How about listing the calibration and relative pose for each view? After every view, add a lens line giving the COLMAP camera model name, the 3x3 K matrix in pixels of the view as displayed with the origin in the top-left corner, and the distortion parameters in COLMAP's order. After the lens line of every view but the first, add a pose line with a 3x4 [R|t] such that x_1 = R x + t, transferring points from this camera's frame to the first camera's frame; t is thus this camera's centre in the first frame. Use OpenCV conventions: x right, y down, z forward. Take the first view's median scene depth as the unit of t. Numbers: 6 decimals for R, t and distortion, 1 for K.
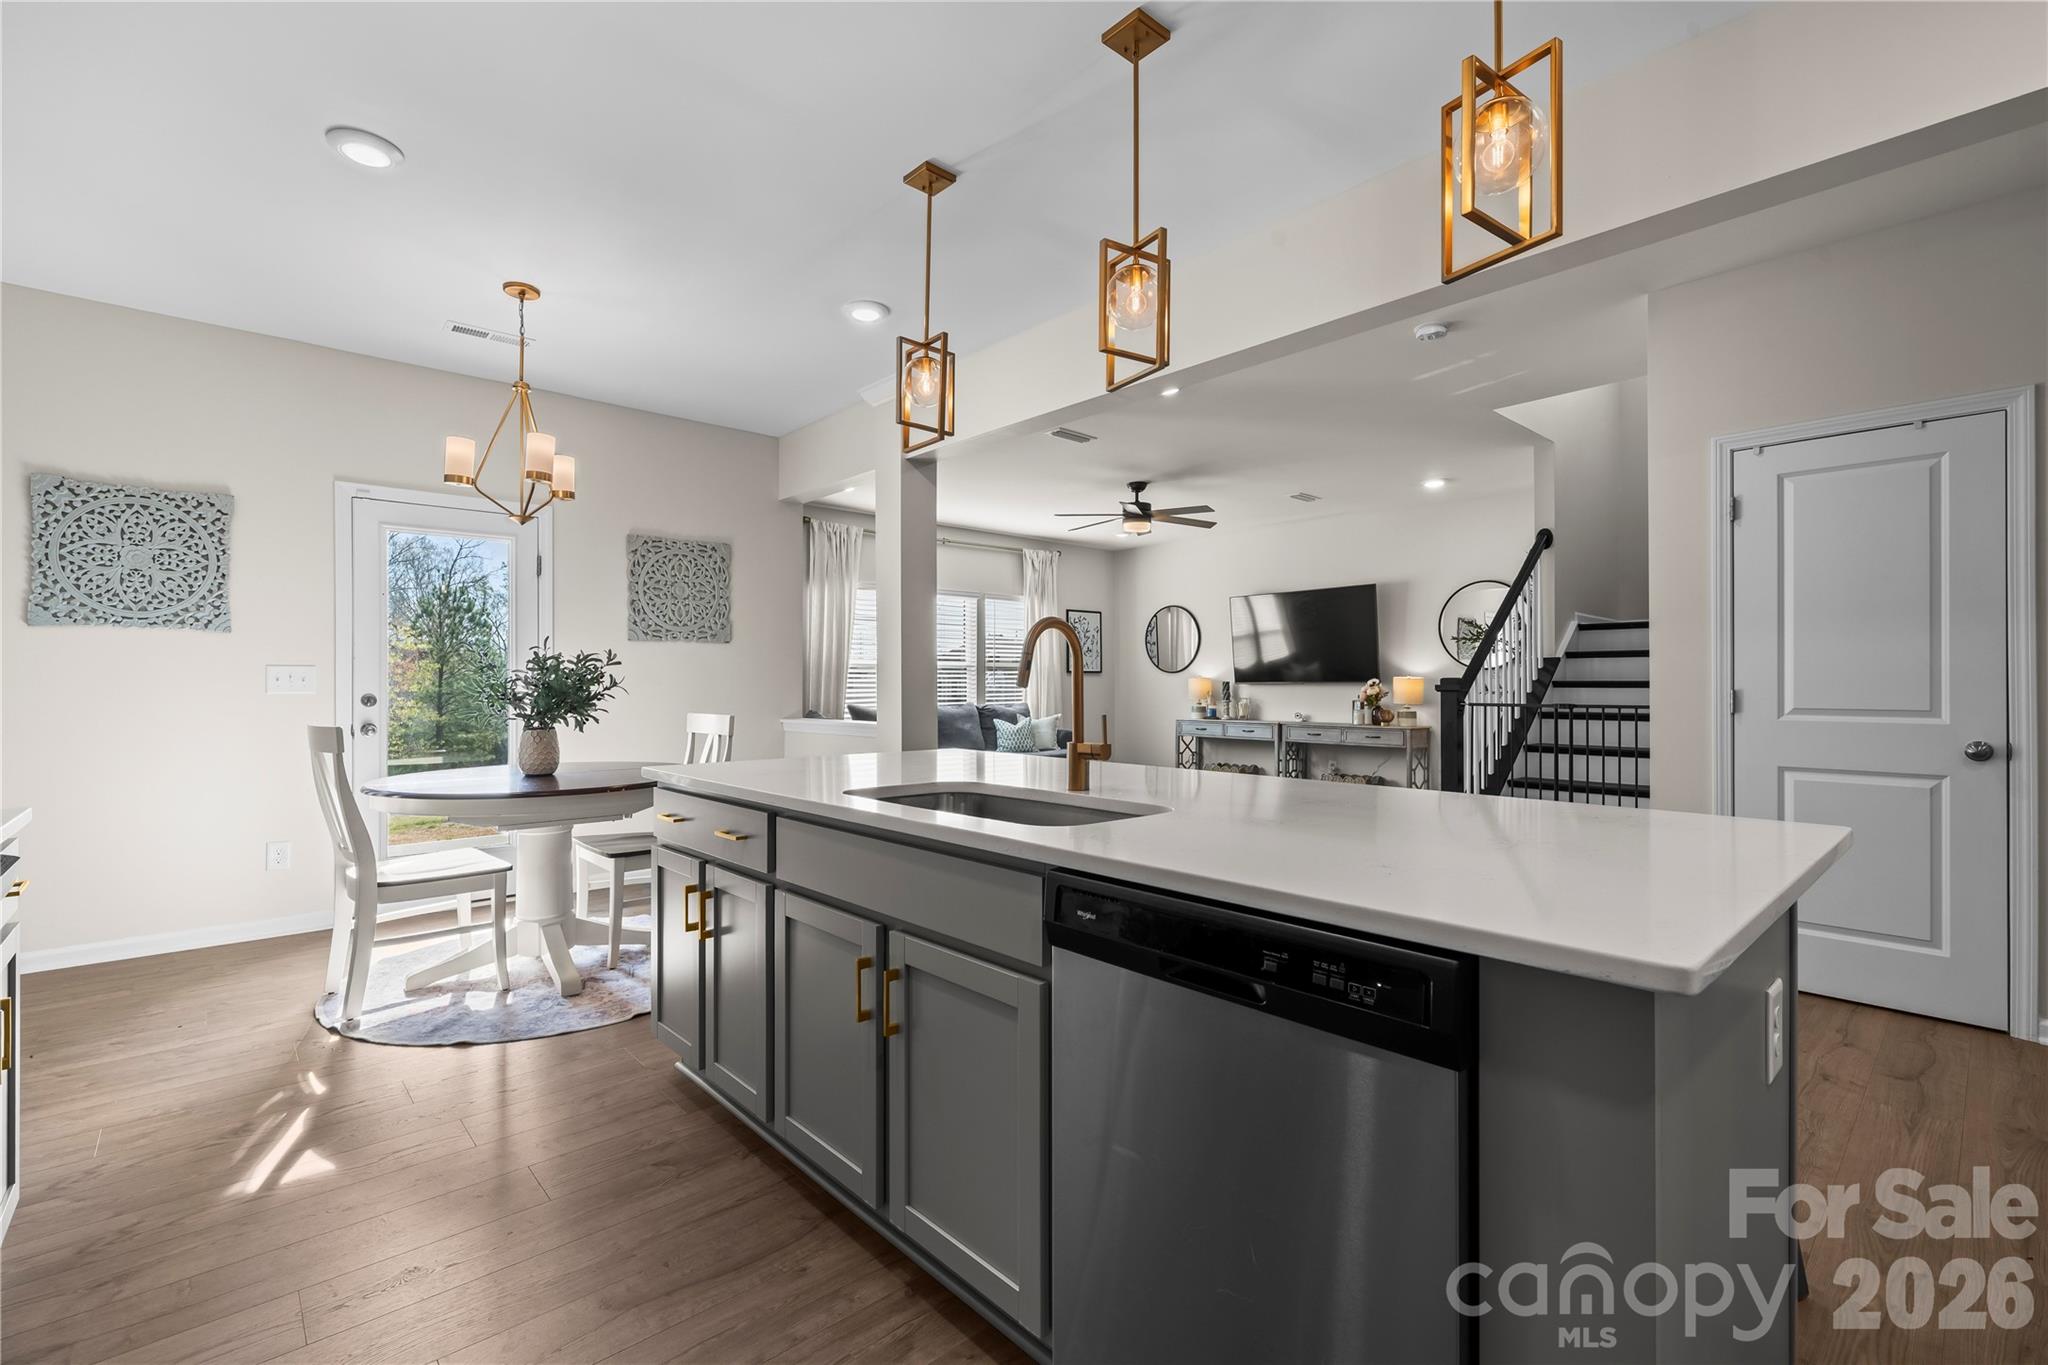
lens RADIAL K [[900.8, 0, 1016.6], [0, 900.8, 682.1], [0, 0, 1]] dist [-0.000879, -0.000782]
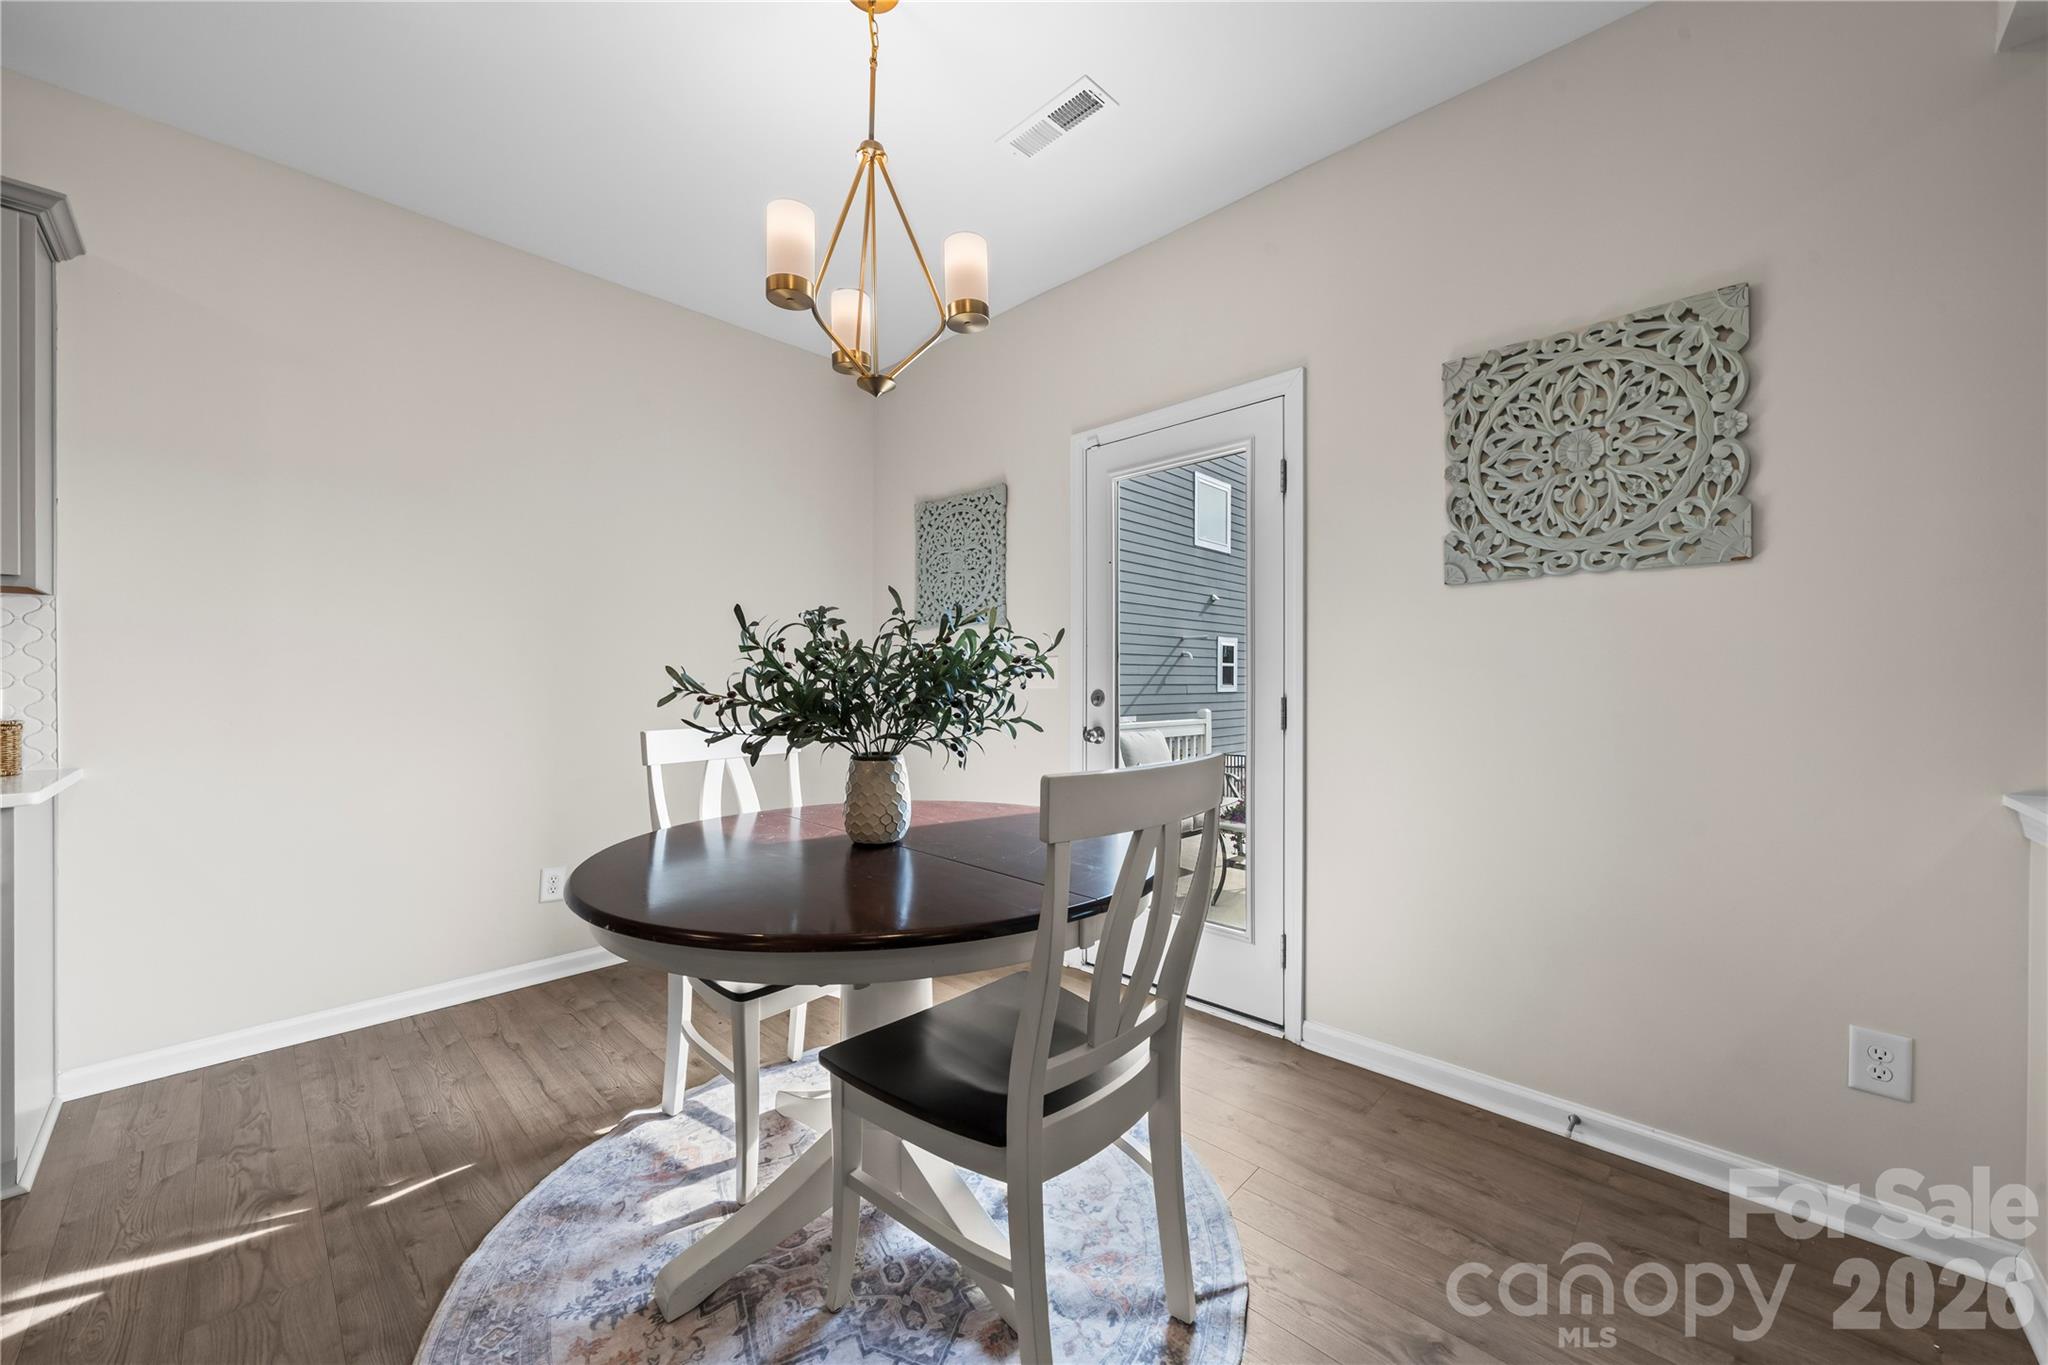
lens RADIAL K [[756.1, 0, 1013.8], [0, 756.1, 683.1], [0, 0, 1]] dist [-0.003240, -0.000420]
pose [[0.074562, 0.002013, -0.997214, -0.034975], [0.001437, 0.999997, 0.002126, 0.003369], [0.997215, -0.001592, 0.074558, 0.544672]]
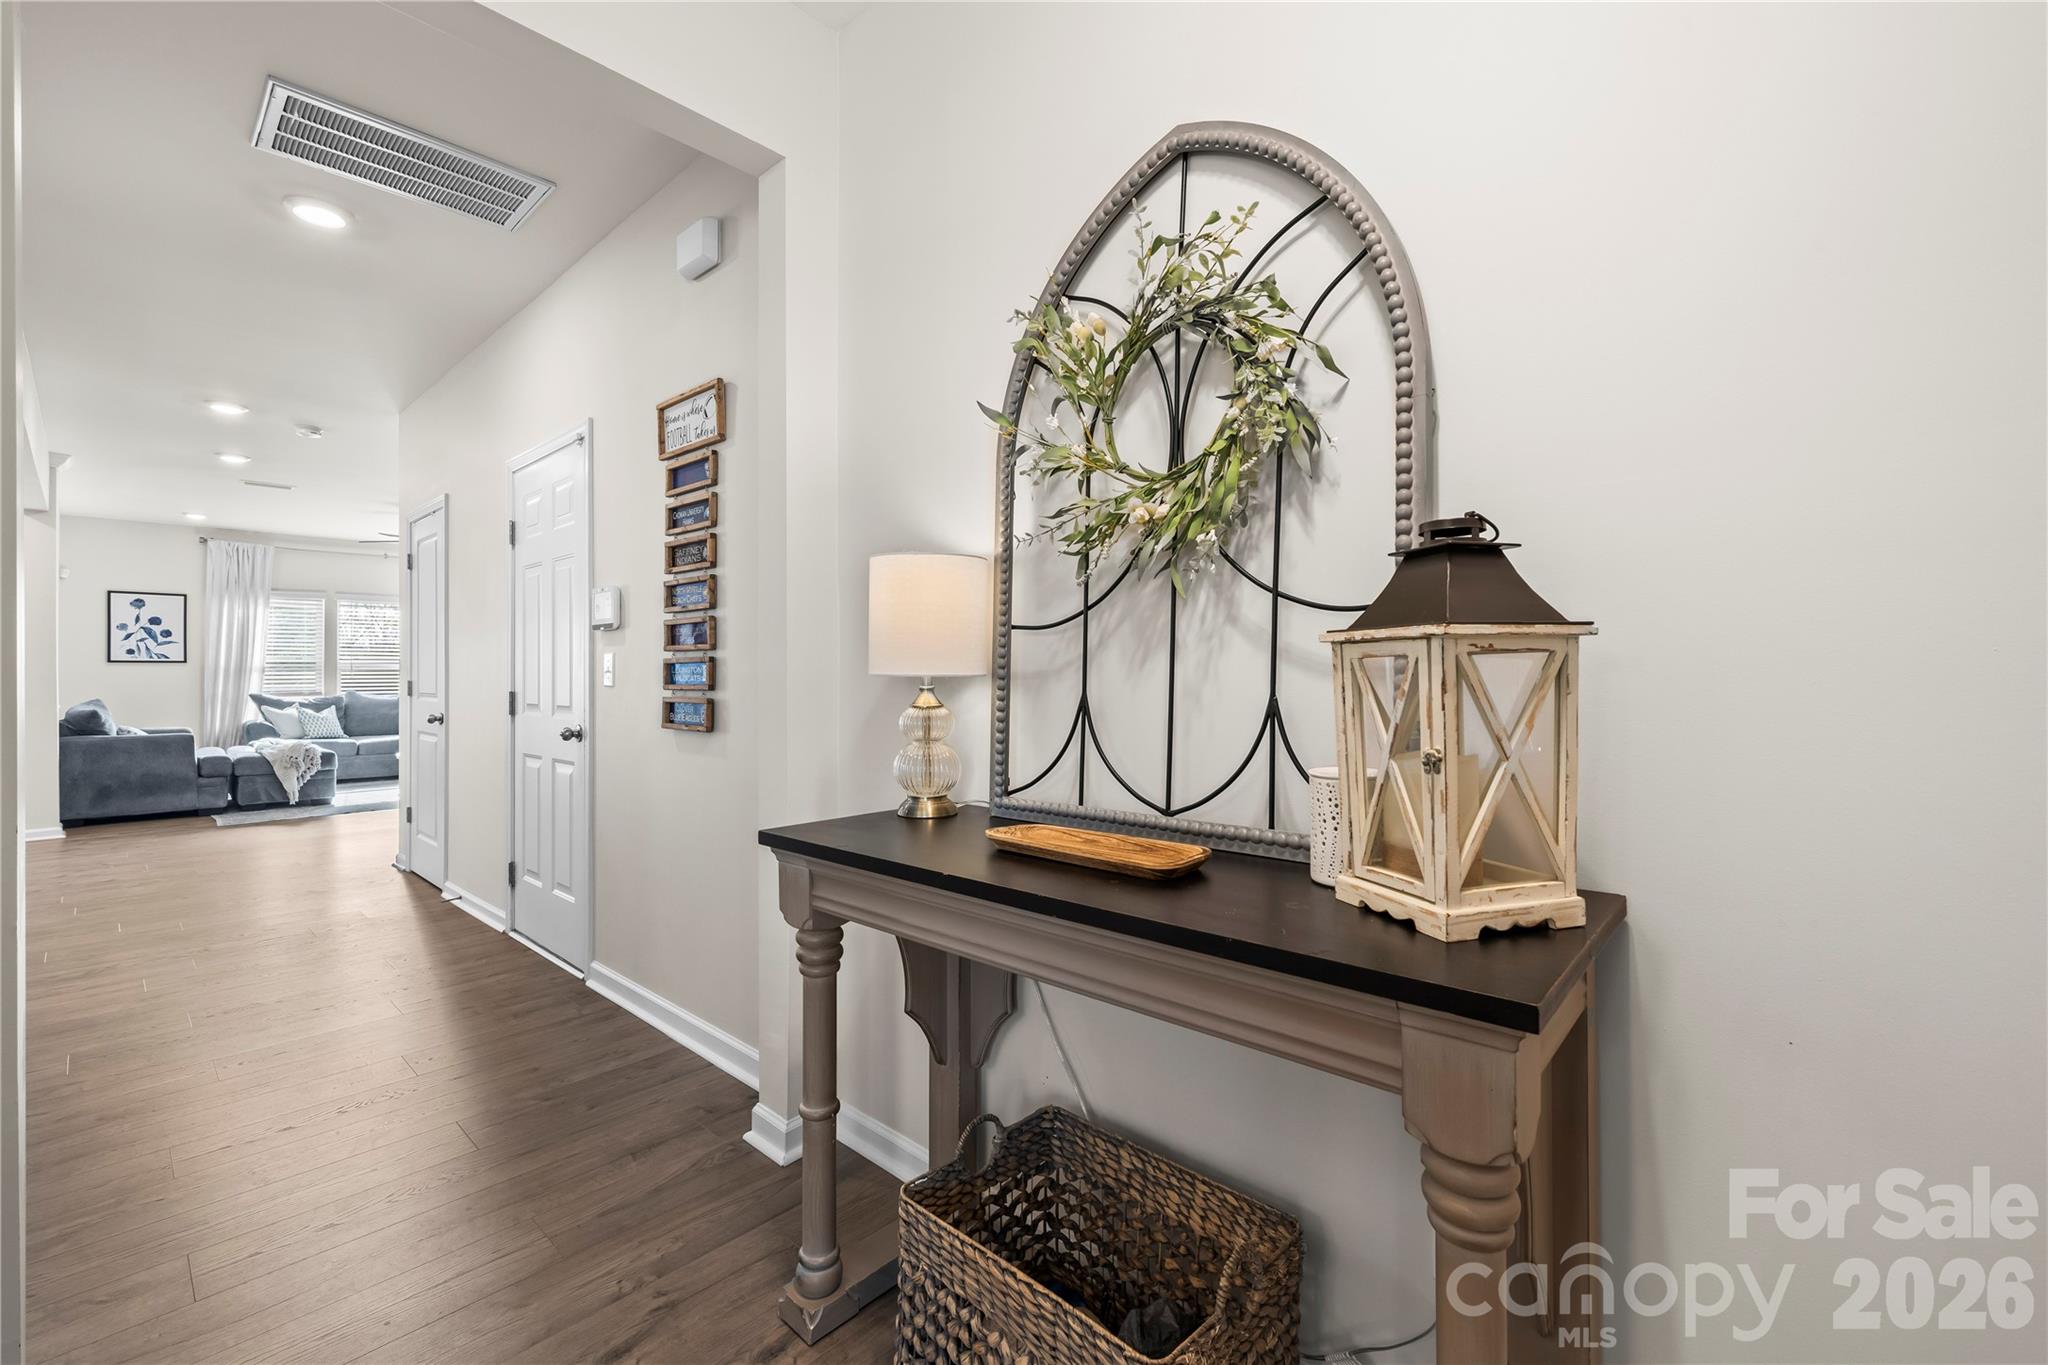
lens RADIAL K [[859.0, 0, 1024.8], [0, 859.0, 671.8], [0, 0, 1]] dist [0.000664, -0.000024]
pose [[0.995216, -0.001764, 0.097680, 0.829044], [0.001823, 0.999998, -0.000513, -0.002966], [-0.097678, 0.000689, 0.995218, -0.271380]]
